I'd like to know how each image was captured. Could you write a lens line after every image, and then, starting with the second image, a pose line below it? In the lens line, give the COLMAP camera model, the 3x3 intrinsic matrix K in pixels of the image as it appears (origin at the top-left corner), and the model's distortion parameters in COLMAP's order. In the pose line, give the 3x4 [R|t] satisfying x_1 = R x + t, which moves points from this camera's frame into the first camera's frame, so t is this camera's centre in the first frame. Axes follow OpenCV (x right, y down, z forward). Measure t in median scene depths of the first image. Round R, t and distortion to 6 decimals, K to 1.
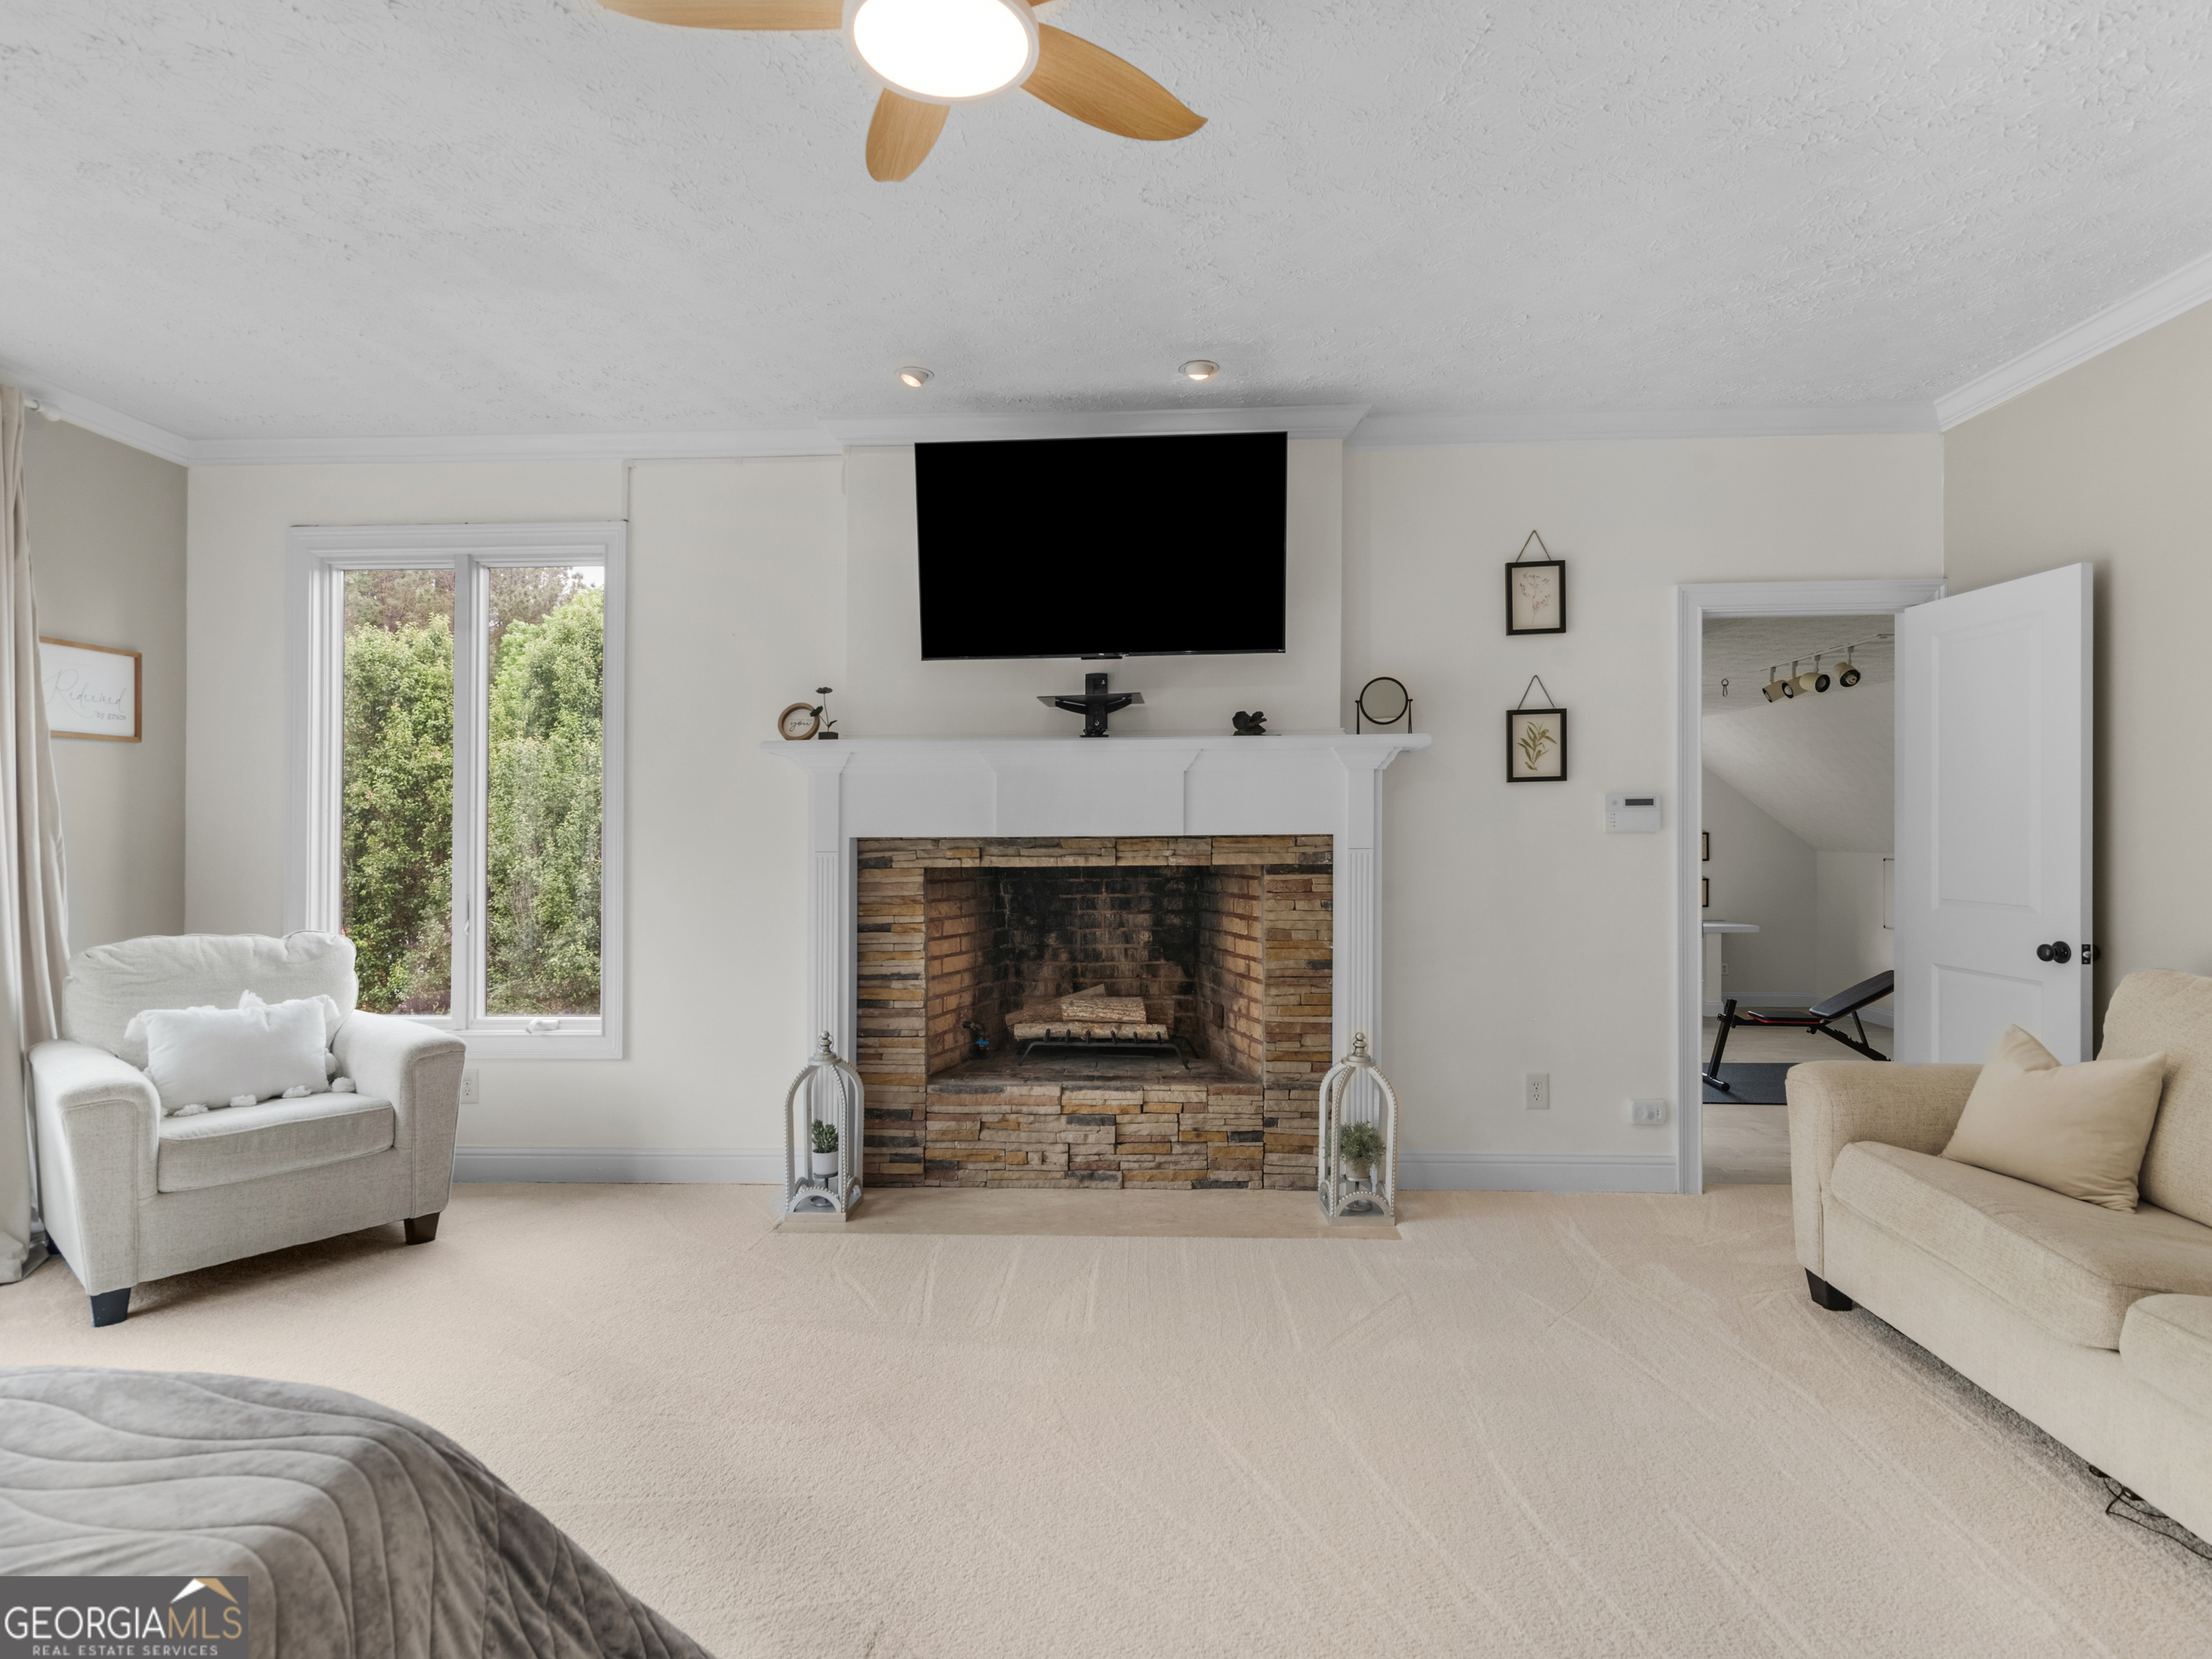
lens RADIAL K [[1205.2, 0, 1111.5], [0, 1205.2, 807.1], [0, 0, 1]] dist [-0.003800, -0.007039]
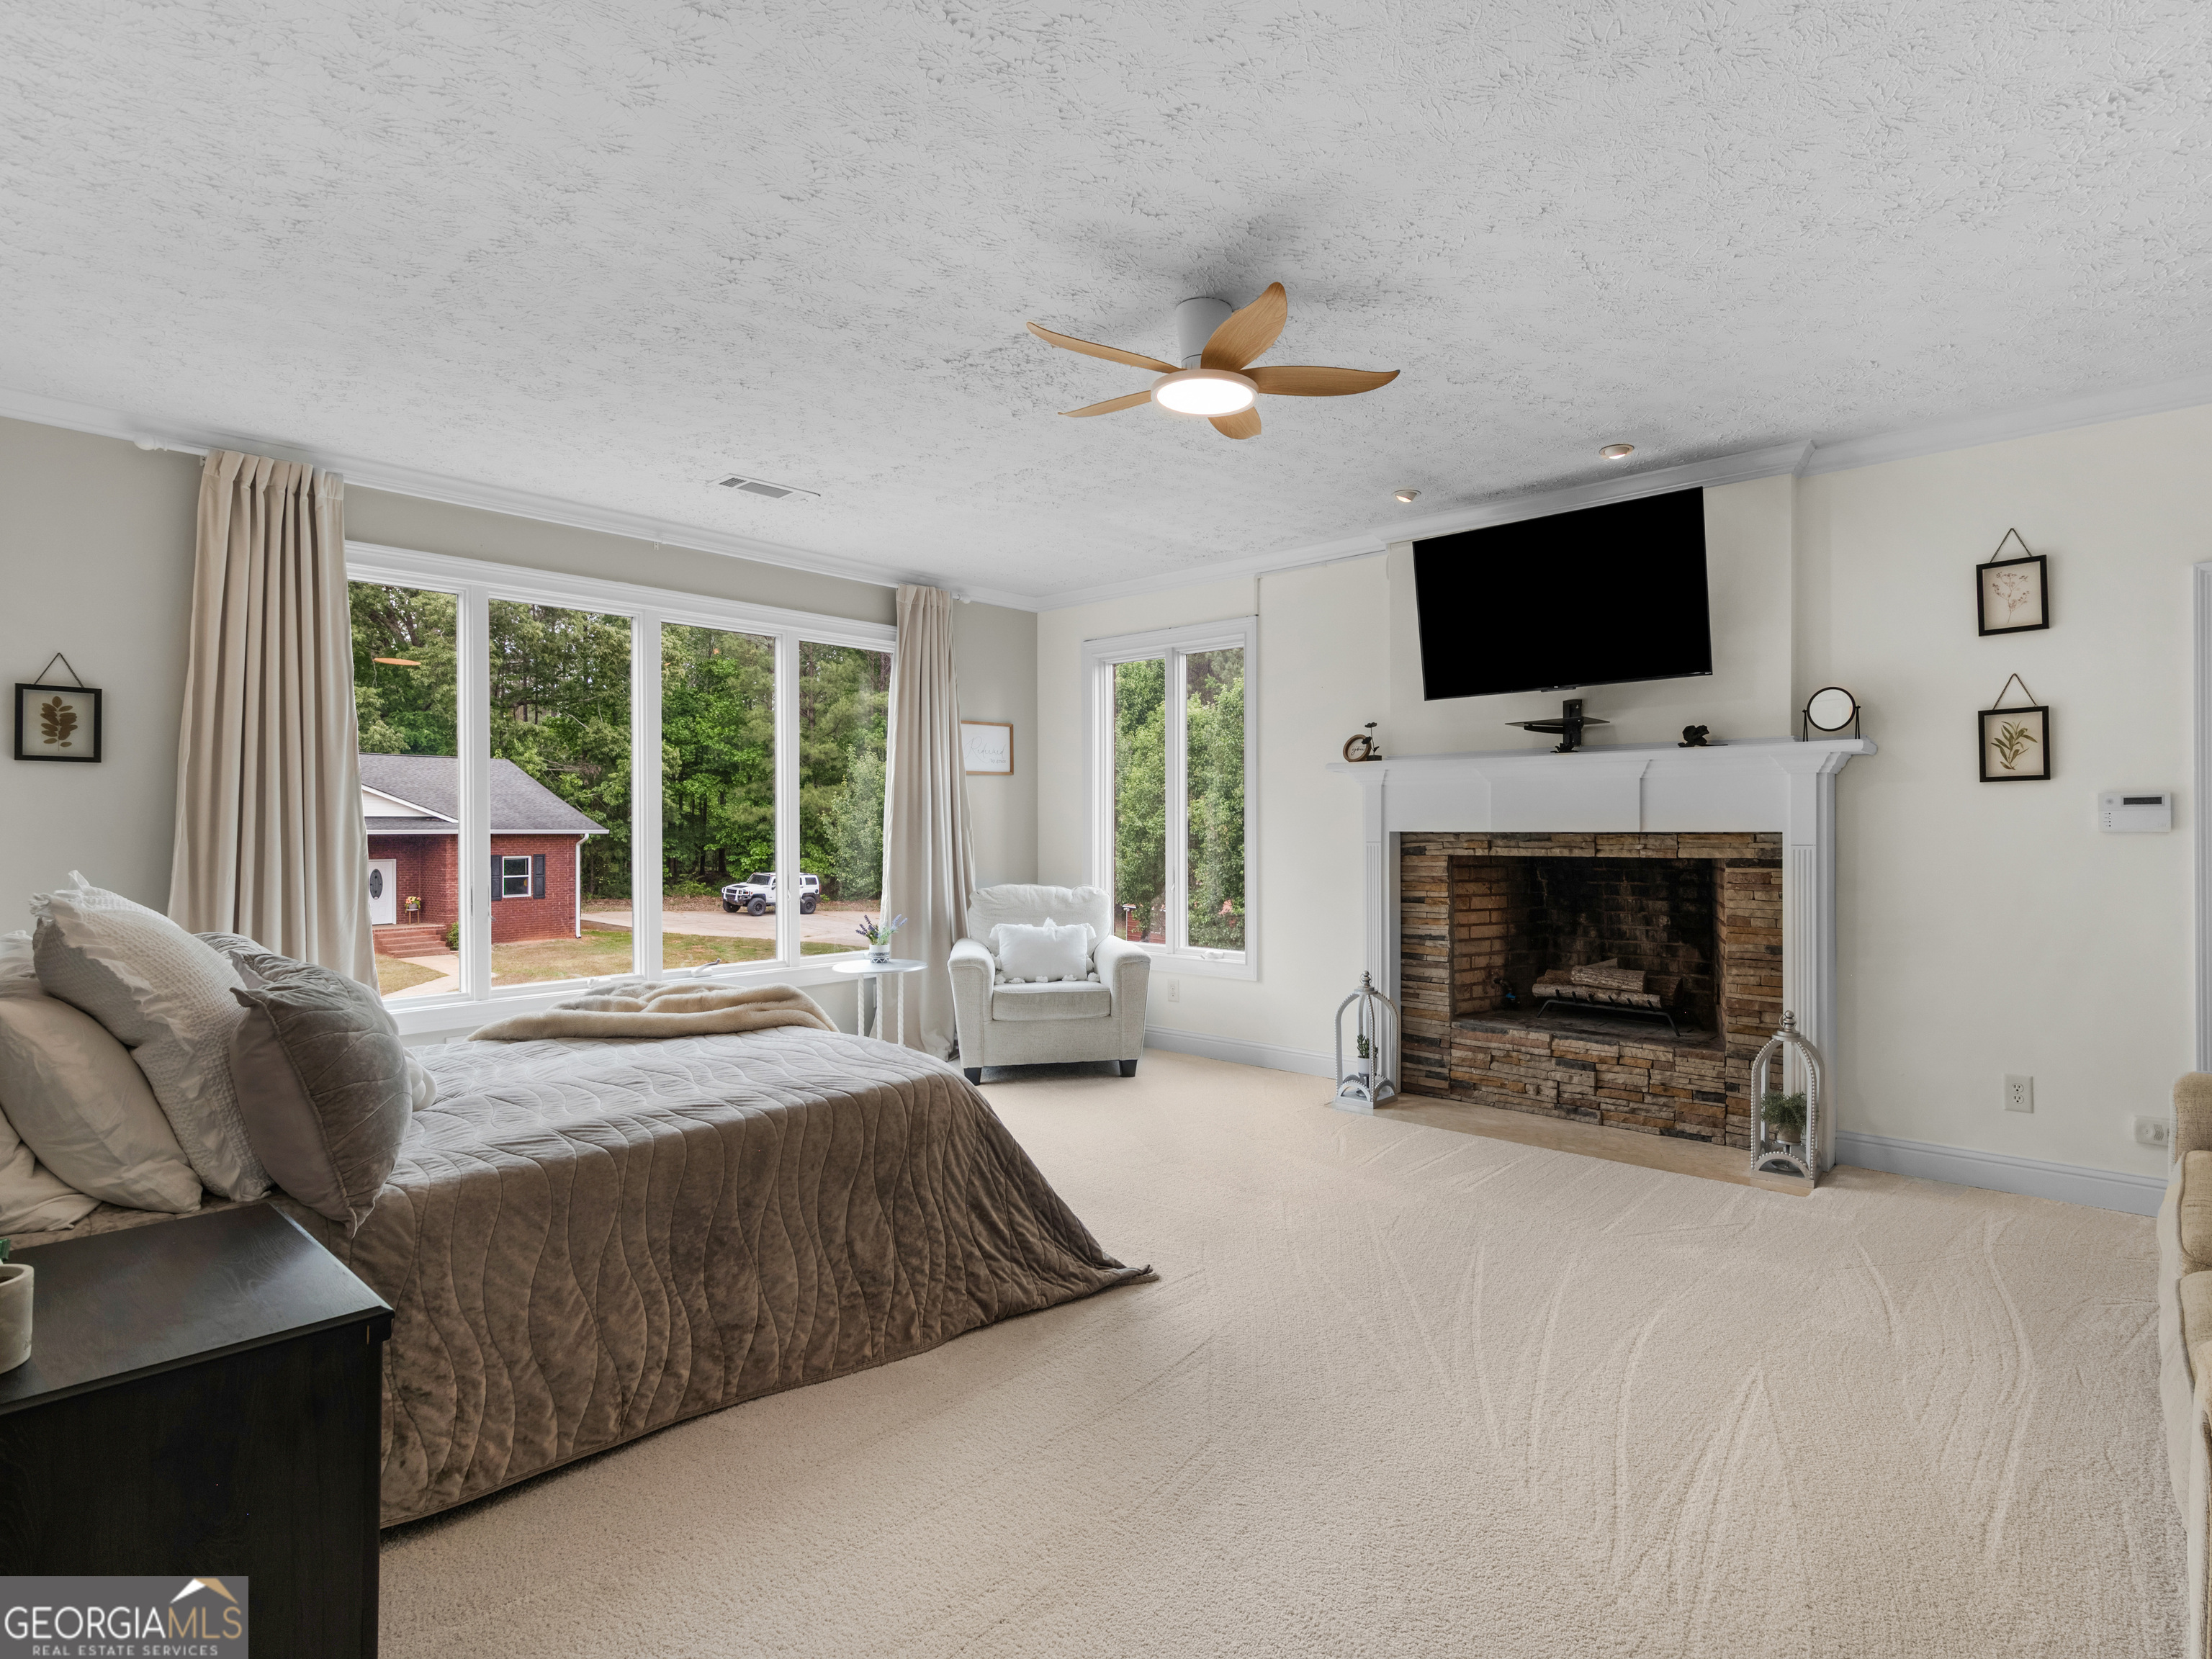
lens RADIAL K [[1169.7, 0, 1165.7], [0, 1169.7, 787.1], [0, 0, 1]] dist [0.000034, -0.000104]
pose [[0.782395, -0.016274, -0.622569, 0.402663], [0.008328, 0.999843, -0.015669, -0.006729], [0.622726, 0.007074, 0.782408, -0.189852]]
